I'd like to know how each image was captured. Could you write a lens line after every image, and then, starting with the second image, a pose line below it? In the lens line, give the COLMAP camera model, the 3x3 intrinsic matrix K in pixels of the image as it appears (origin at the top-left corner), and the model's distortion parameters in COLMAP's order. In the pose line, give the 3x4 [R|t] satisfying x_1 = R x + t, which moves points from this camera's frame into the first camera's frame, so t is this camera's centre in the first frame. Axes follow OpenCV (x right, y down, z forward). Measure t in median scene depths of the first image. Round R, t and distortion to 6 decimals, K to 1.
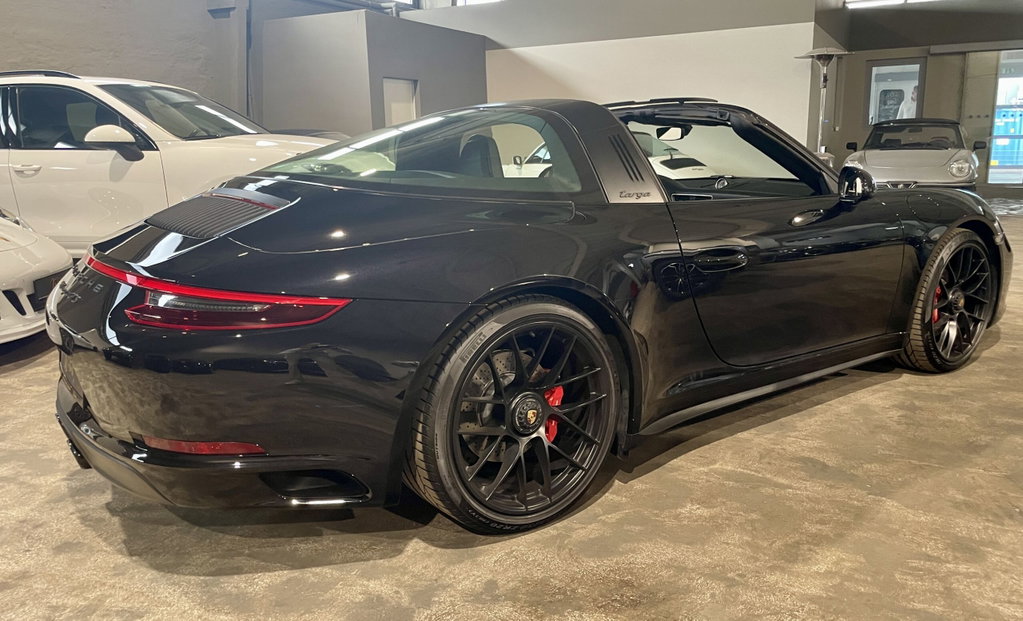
lens RADIAL K [[773.9, 0, 511.0], [0, 773.9, 308.6], [0, 0, 1]] dist [0.048892, -0.040474]
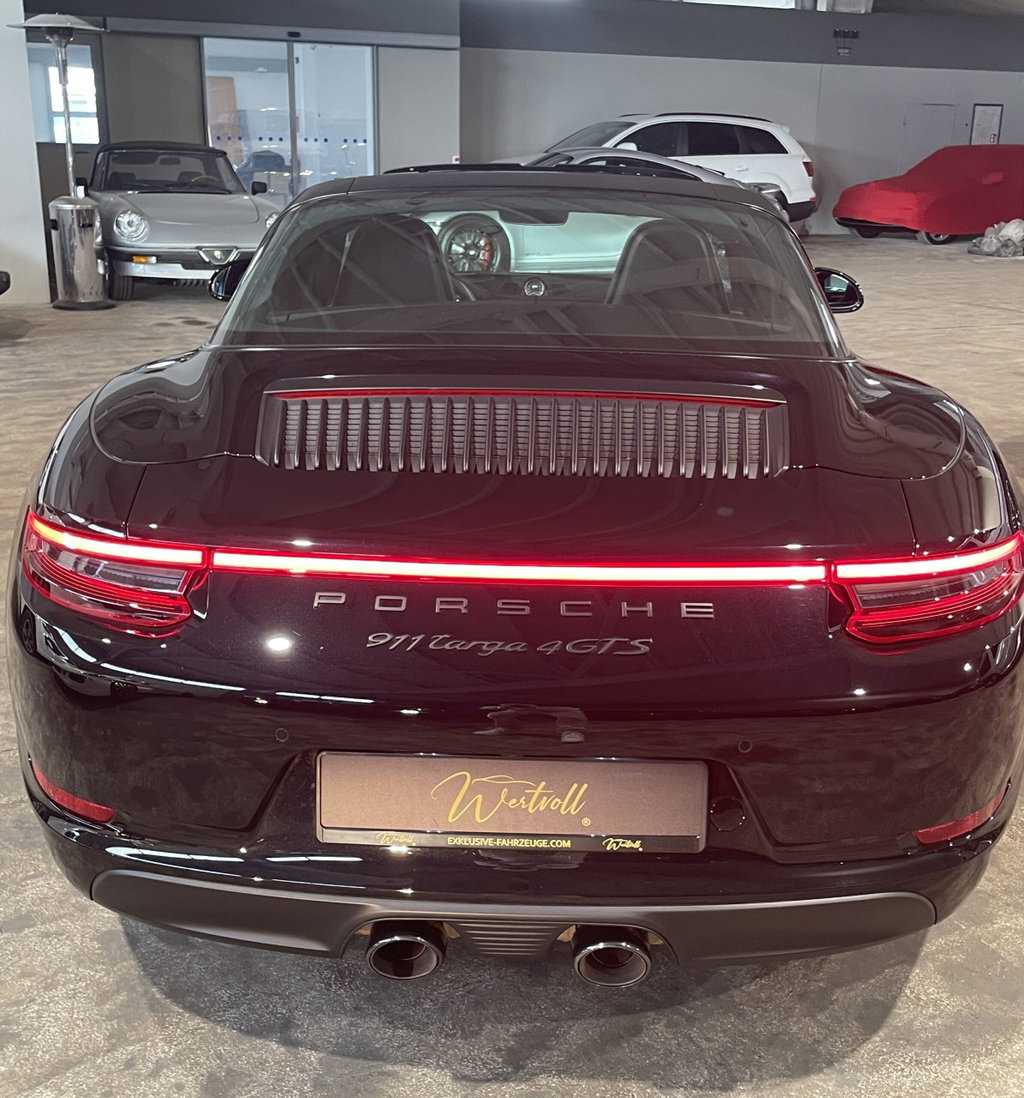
lens RADIAL K [[1341.7, 0, 495.7], [0, 1341.7, 563.3], [0, 0, 1]] dist [0.041587, 0.000000]
pose [[0.606062, -0.208790, 0.767526, -1.098102], [0.141406, 0.977846, 0.154345, -0.178524], [-0.782747, 0.014990, 0.622159, 0.498002]]
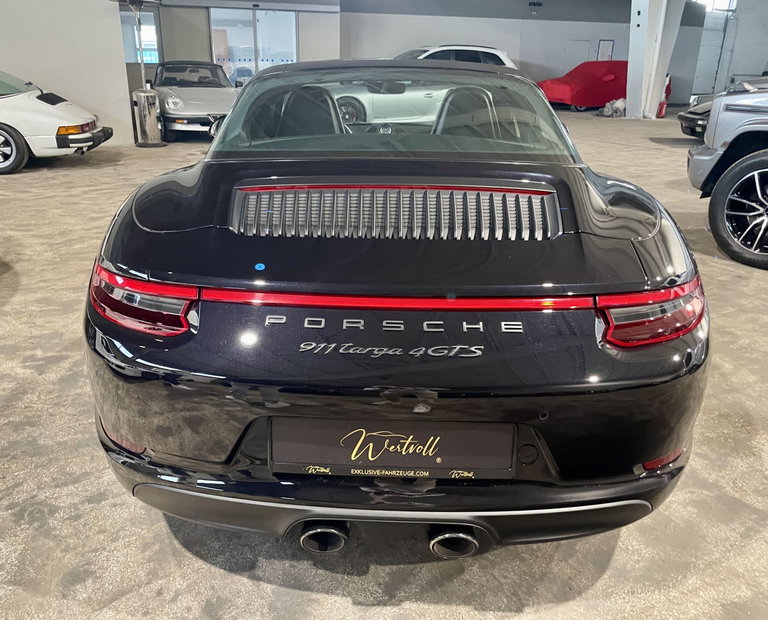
lens RADIAL K [[641.4, 0, 346.0], [0, 641.4, 310.6], [0, 0, 1]] dist [0.067411, -0.100383]
pose [[0.617517, -0.256377, 0.743602, -0.960998], [0.147258, 0.966355, 0.210889, -0.173910], [-0.772650, -0.020726, 0.634494, 0.633111]]
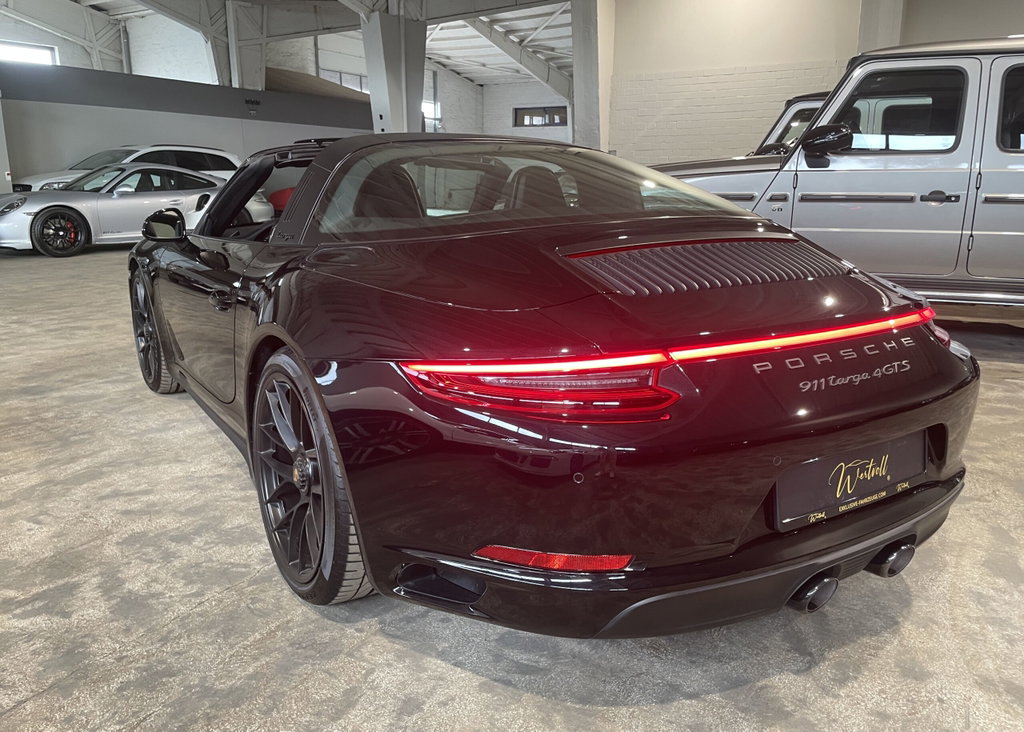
lens RADIAL K [[795.7, 0, 504.8], [0, 795.7, 365.1], [0, 0, 1]] dist [0.036511, -0.034796]
pose [[0.038558, -0.205065, 0.977989, -1.239206], [0.203176, 0.959881, 0.193258, -0.229880], [-0.978383, 0.191252, 0.078675, 1.198600]]
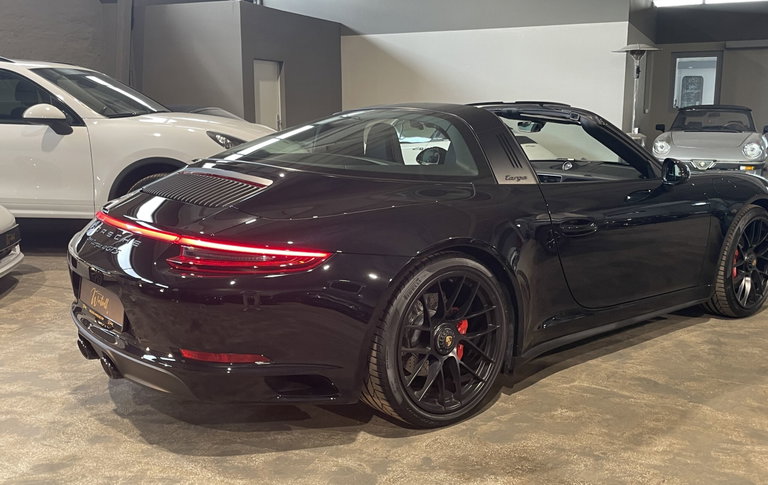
lens RADIAL K [[732.7, 0, 380.8], [0, 732.7, 234.9], [0, 0, 1]] dist [0.043339, 0.000000]
pose [[0.998490, 0.012022, 0.053596, -0.150372], [-0.009656, 0.998977, -0.044177, 0.009876], [-0.054072, 0.043593, 0.997585, -0.266114]]
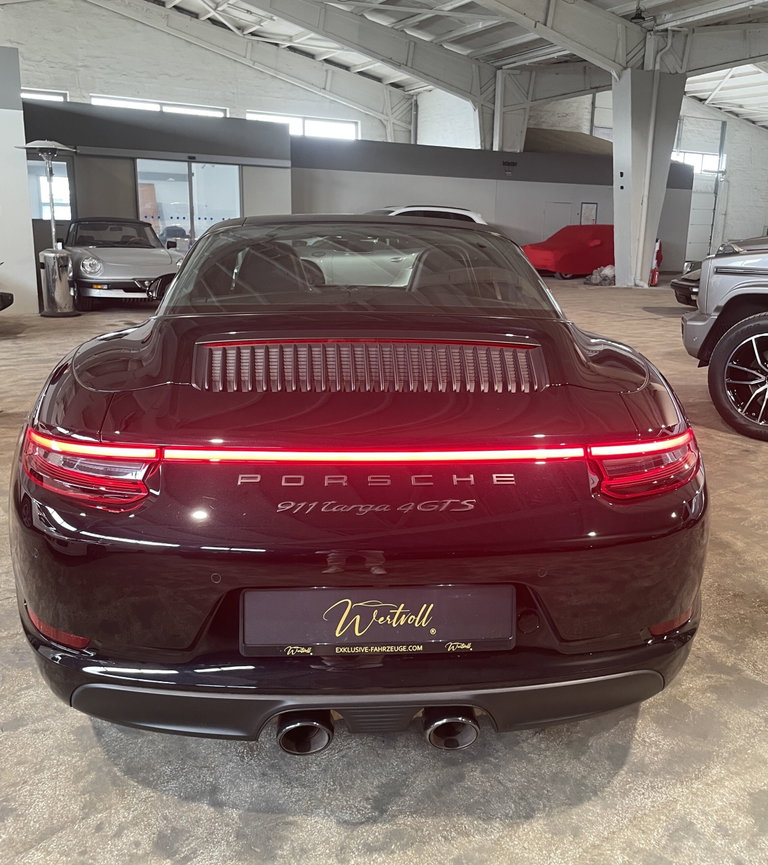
lens RADIAL K [[792.8, 0, 391.3], [0, 792.8, 390.1], [0, 0, 1]] dist [0.045579, -0.053973]
pose [[0.521369, -0.141095, 0.841586, -1.044976], [0.151919, 0.985828, 0.071163, -0.153684], [-0.839700, 0.090751, 0.535415, 0.598917]]
